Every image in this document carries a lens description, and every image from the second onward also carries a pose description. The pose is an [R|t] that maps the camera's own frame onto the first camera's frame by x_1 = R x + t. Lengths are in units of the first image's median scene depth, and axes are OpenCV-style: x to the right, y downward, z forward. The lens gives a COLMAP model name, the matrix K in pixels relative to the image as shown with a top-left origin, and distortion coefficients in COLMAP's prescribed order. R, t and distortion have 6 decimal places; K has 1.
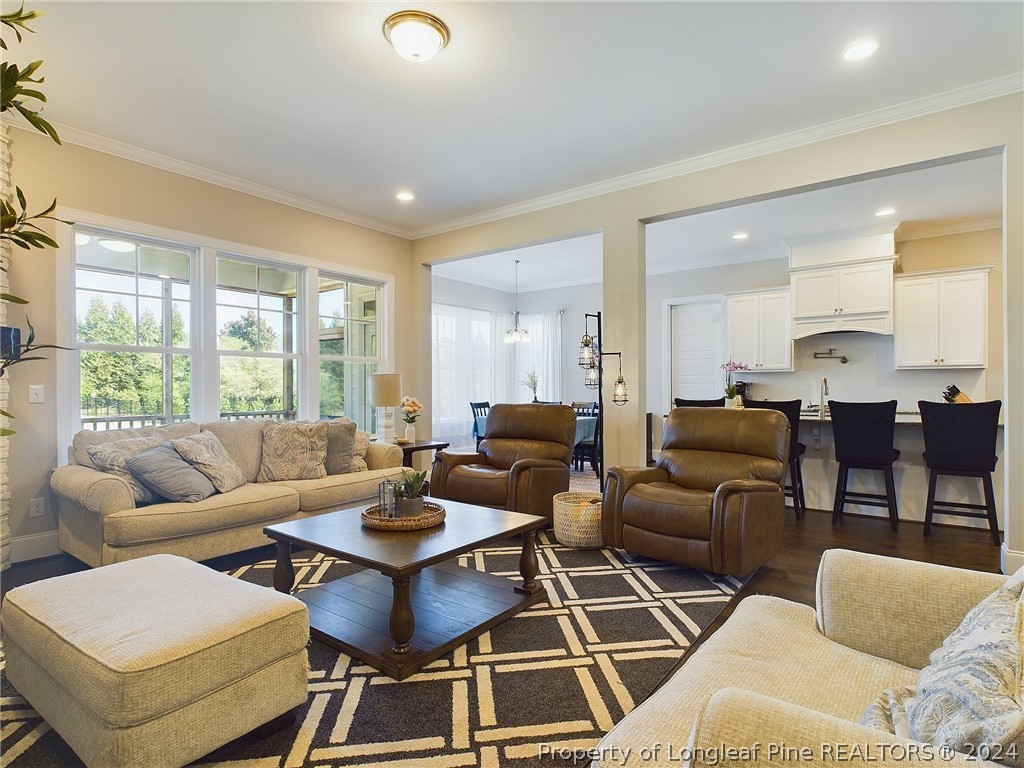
lens RADIAL K [[533.0, 0, 514.9], [0, 533.0, 387.0], [0, 0, 1]] dist [0.002198, 0.000202]
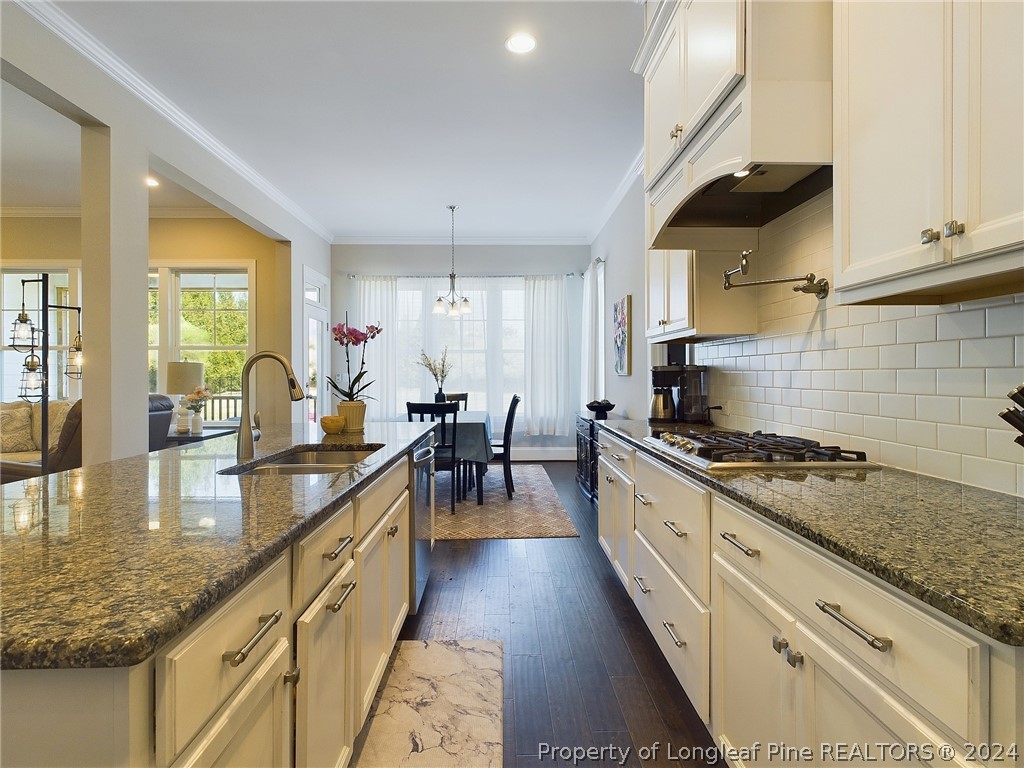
lens RADIAL K [[536.1, 0, 513.4], [0, 536.1, 376.2], [0, 0, 1]] dist [0.001382, 0.000123]
pose [[0.619092, 0.004689, -0.785305, 0.745919], [-0.000230, 0.999983, 0.005790, -0.002774], [0.785319, -0.003404, 0.619082, 0.684842]]
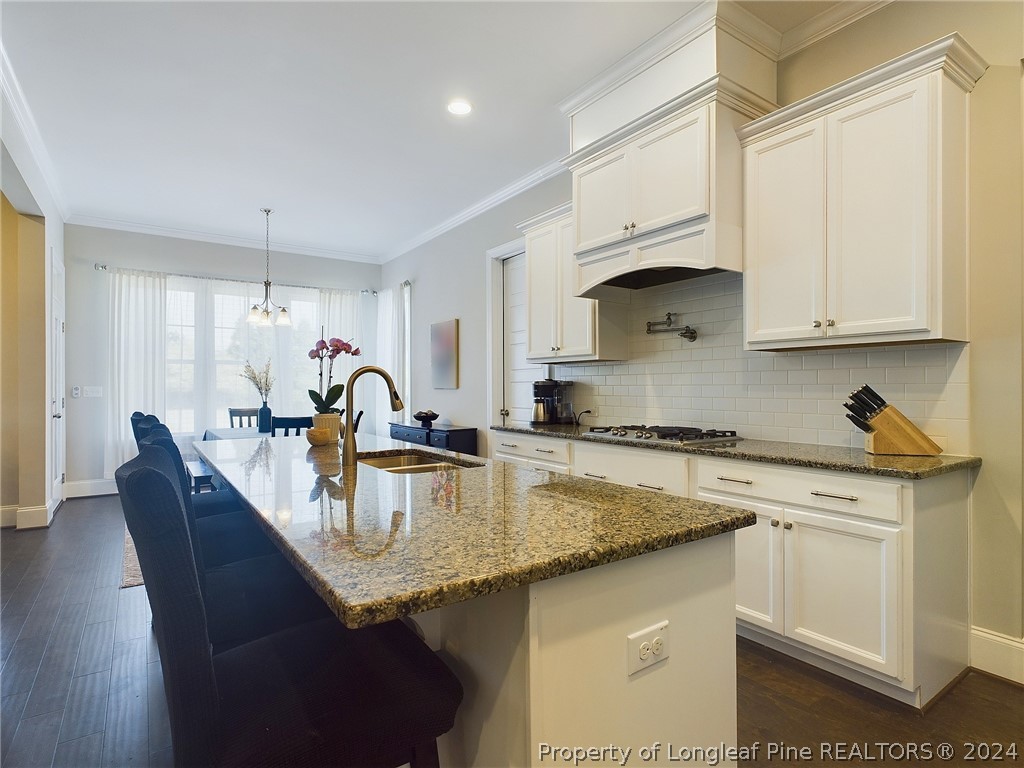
lens RADIAL K [[533.0, 0, 514.9], [0, 533.0, 387.0], [0, 0, 1]] dist [0.002198, 0.000202]
pose [[0.948480, 0.001888, -0.316832, 0.619766], [-0.001820, 0.999998, 0.000509, -0.002603], [0.316832, 0.000094, 0.948482, 0.490370]]
